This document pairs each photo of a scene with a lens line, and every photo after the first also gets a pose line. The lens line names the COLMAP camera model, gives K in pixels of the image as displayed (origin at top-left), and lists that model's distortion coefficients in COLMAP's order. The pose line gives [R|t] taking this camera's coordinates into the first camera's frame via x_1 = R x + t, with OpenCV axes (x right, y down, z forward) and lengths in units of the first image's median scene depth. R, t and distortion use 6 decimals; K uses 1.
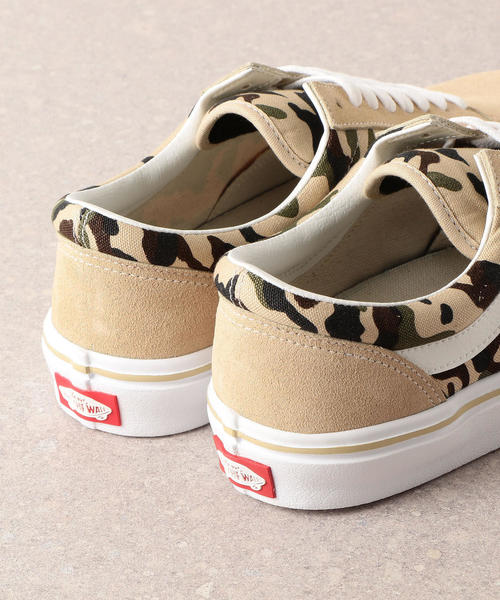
lens RADIAL K [[2432.6, 0, 250.0], [0, 2432.6, 300.0], [0, 0, 1]] dist [0.229241, 1.032645]
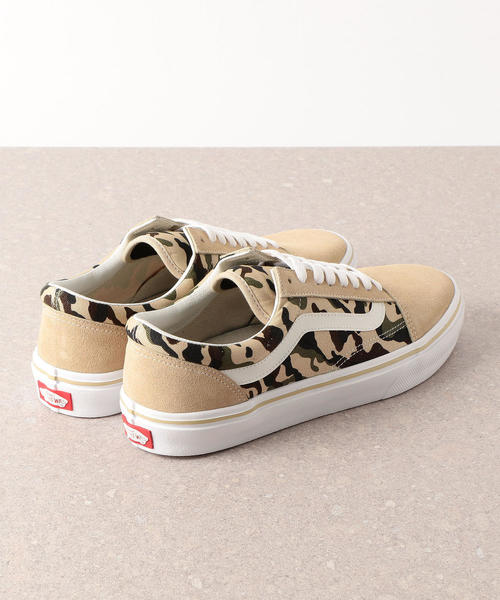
lens RADIAL K [[2005.9, 0, 209.4], [0, 2005.9, 300.5], [0, 0, 1]] dist [0.163050, -0.721543]
pose [[0.998966, 0.045237, -0.004624, 0.053513], [-0.045446, 0.996705, -0.067191, 0.067881], [0.001569, 0.067332, 0.997729, -0.511037]]
